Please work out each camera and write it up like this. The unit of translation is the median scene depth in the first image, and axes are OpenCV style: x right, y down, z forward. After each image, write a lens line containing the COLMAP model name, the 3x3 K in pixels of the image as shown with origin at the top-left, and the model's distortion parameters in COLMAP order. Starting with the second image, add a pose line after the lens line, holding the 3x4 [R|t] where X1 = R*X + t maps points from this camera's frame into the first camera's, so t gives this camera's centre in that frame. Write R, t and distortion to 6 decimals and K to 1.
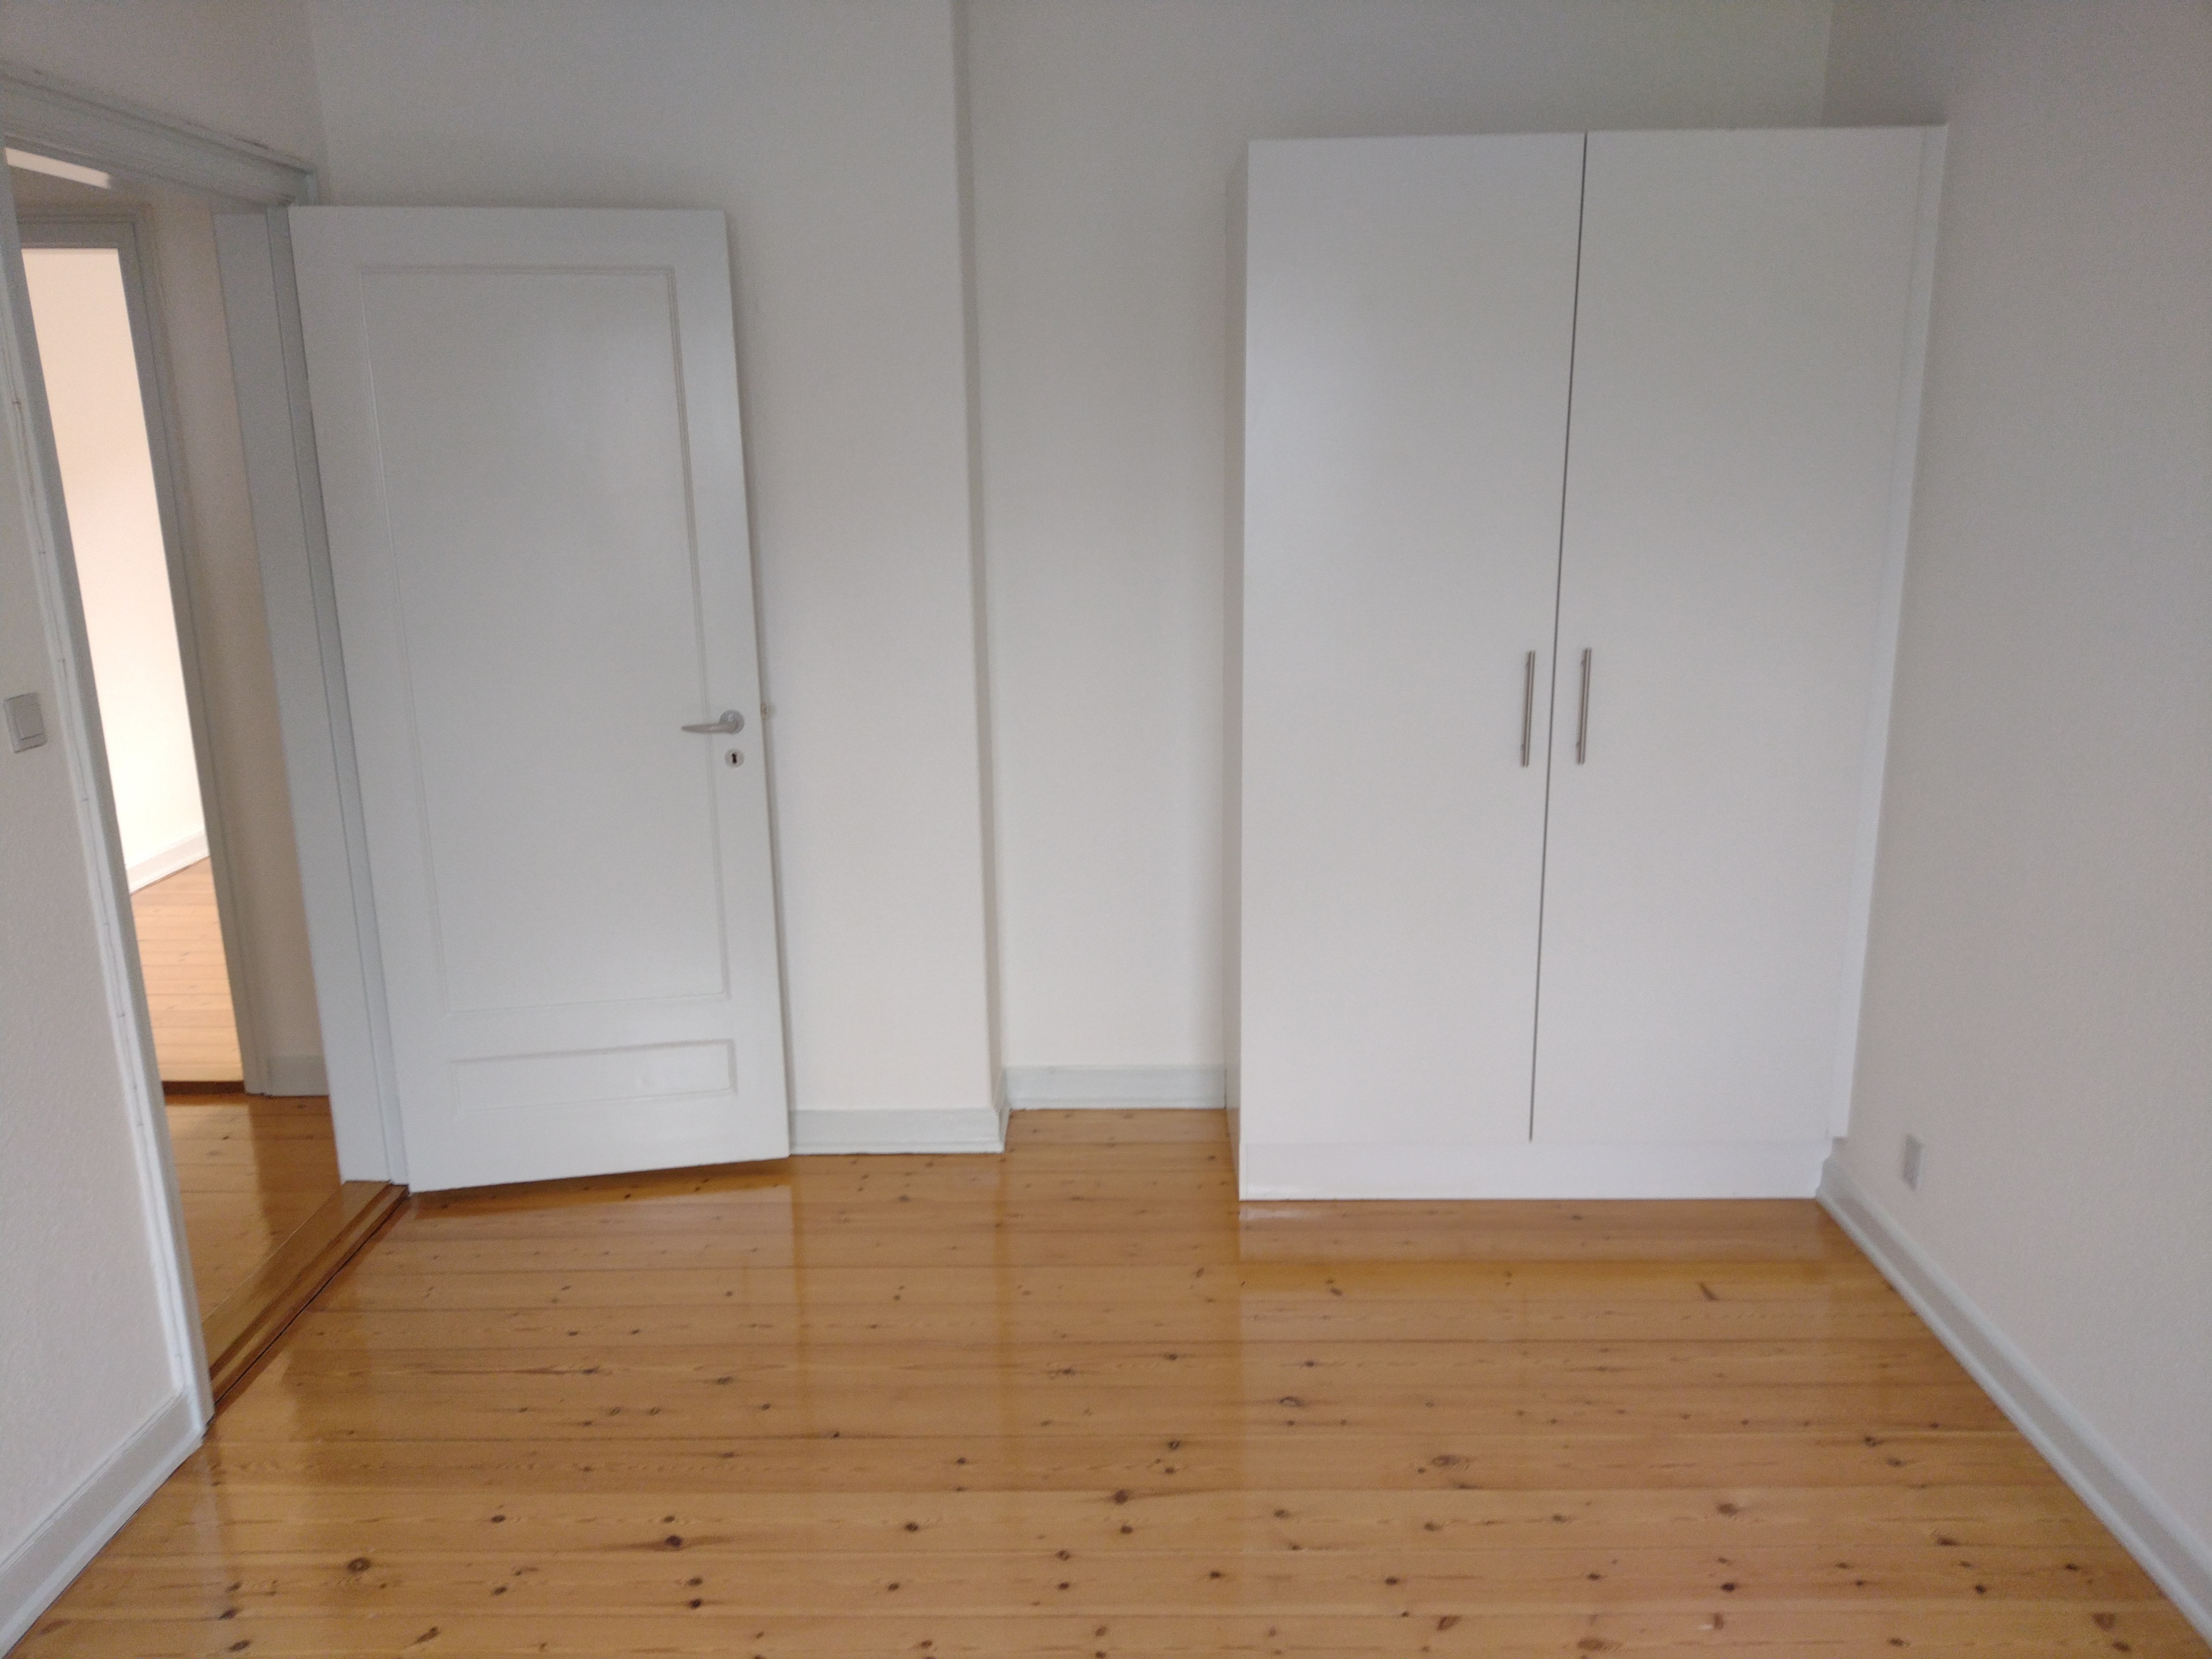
lens RADIAL K [[1622.4, 0, 1107.5], [0, 1622.4, 830.2], [0, 0, 1]] dist [0.052408, -0.046772]
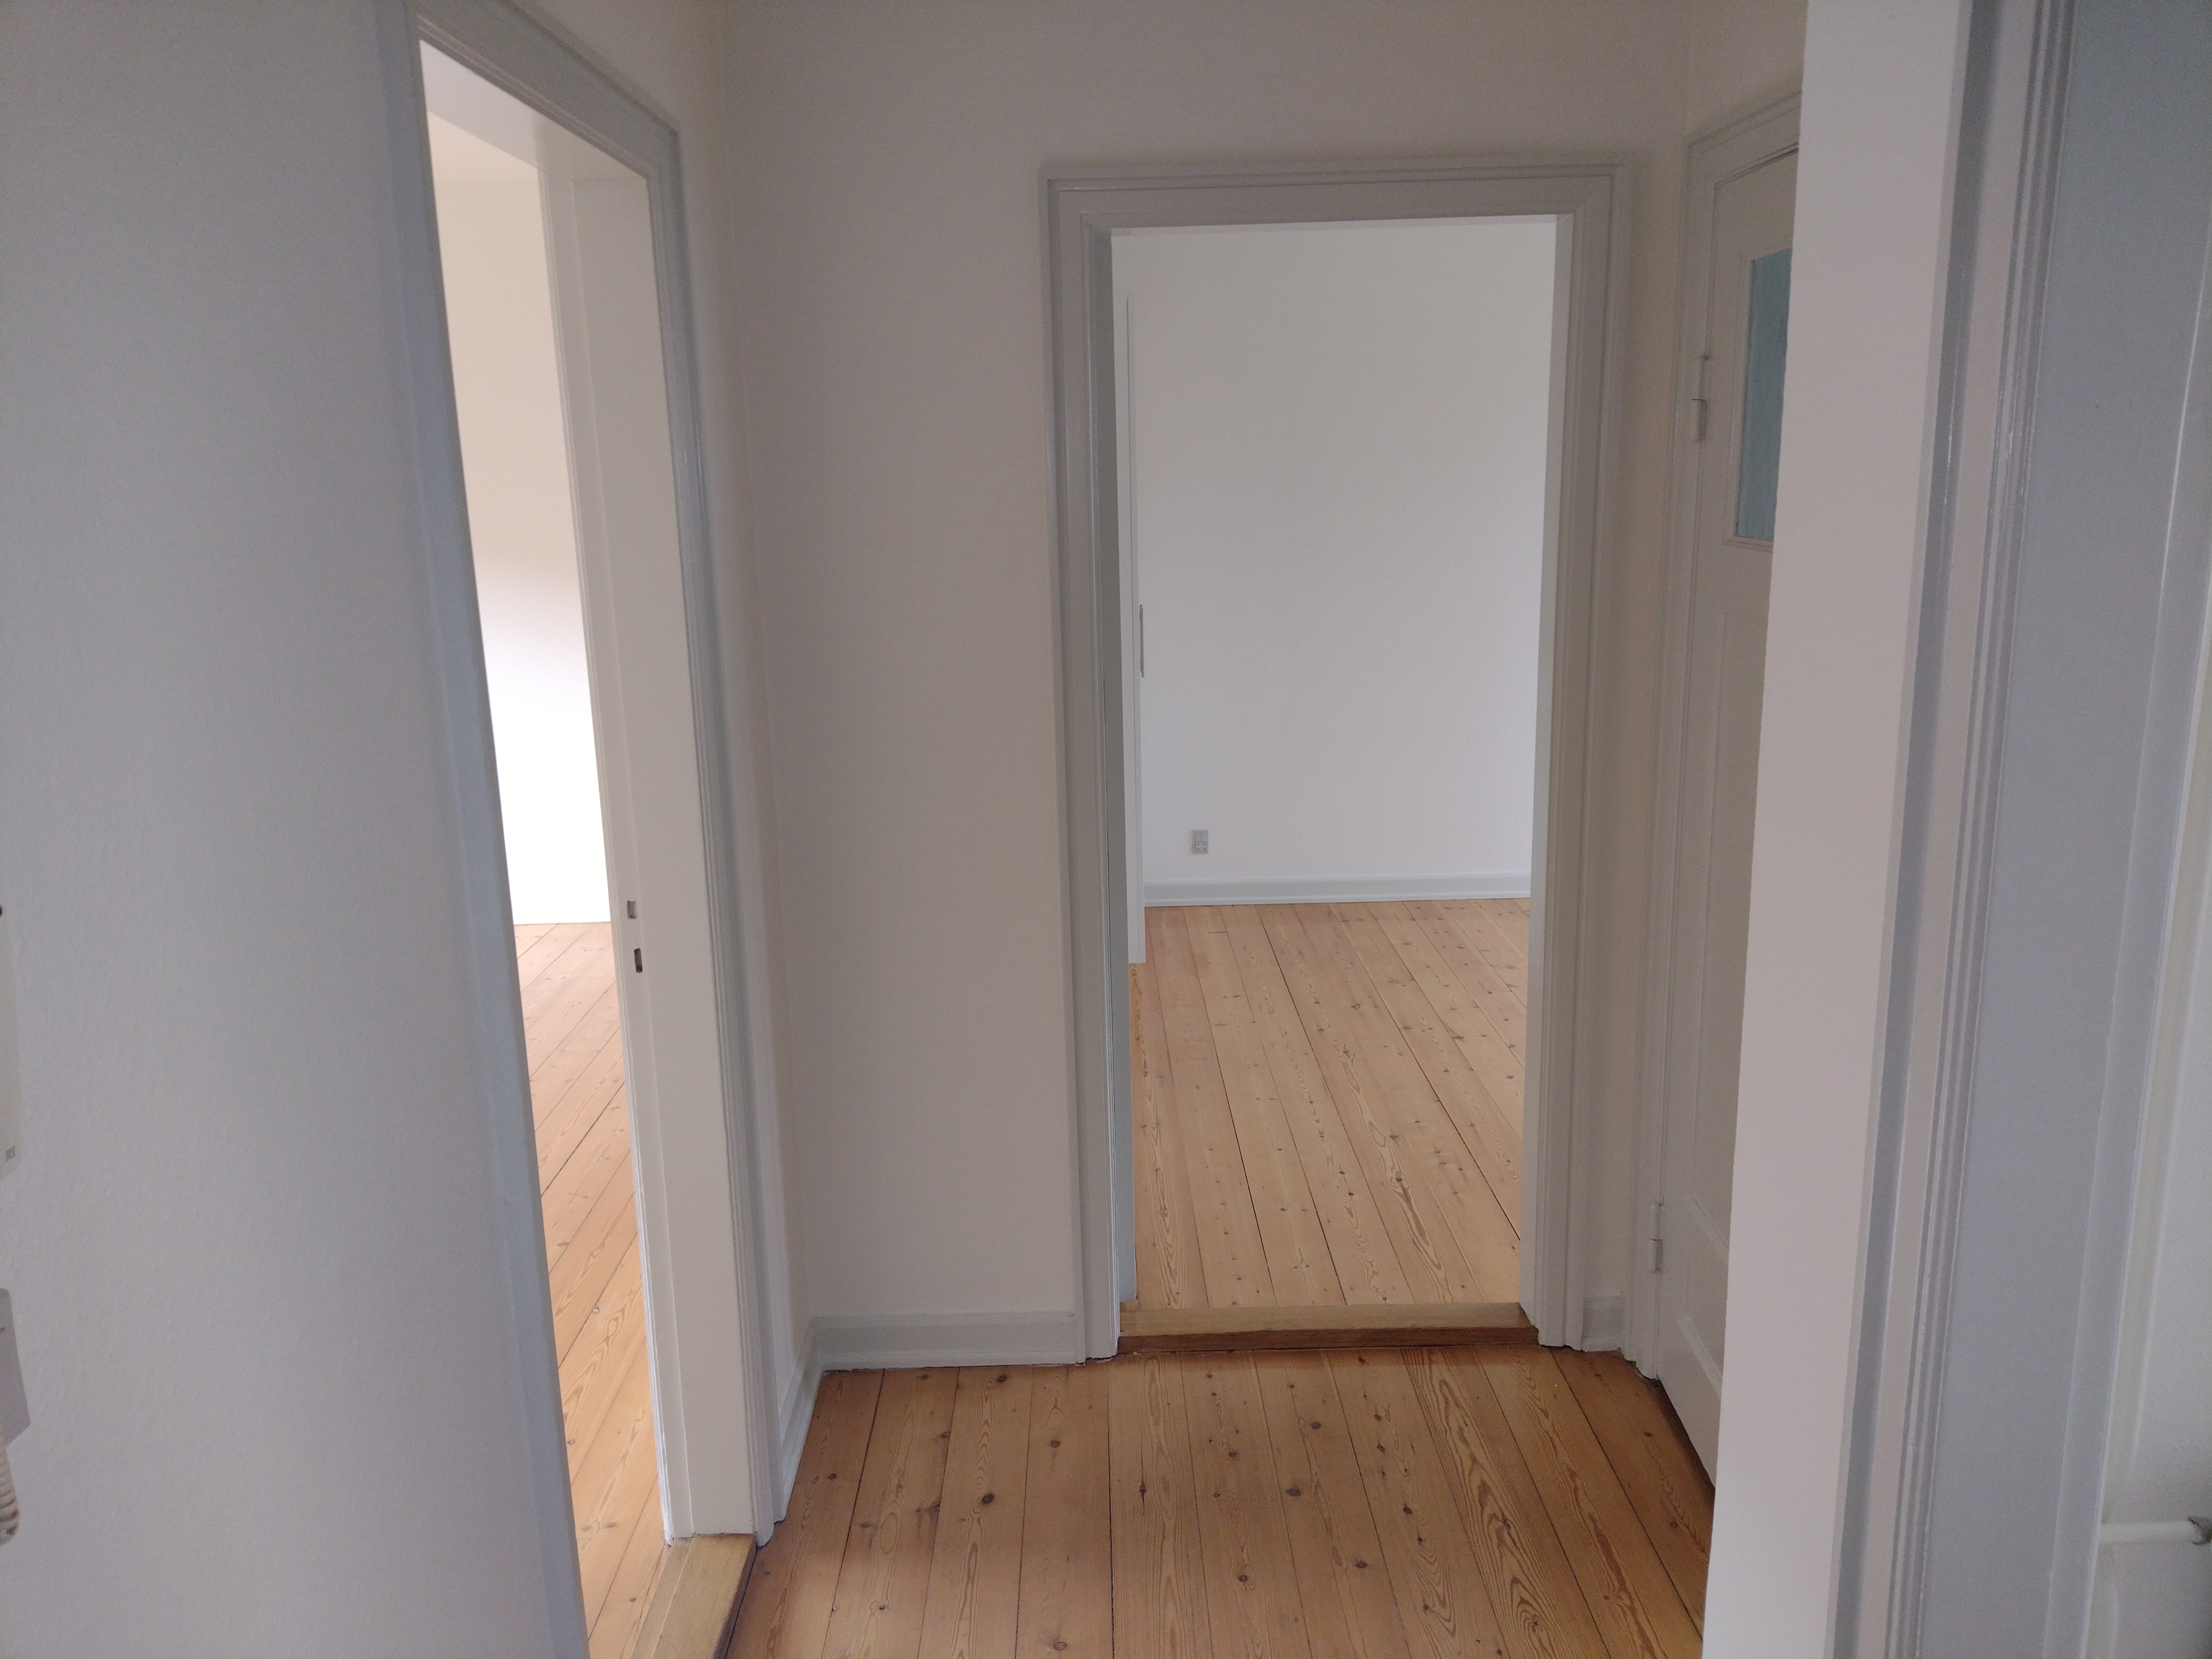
lens RADIAL K [[1622.4, 0, 1105.2], [0, 1622.4, 828.1], [0, 0, 1]] dist [0.052408, -0.046772]
pose [[-0.022628, -0.209143, 0.977623, -1.668077], [0.262806, 0.942238, 0.207656, -0.290296], [-0.964583, 0.261624, 0.033643, 1.217033]]
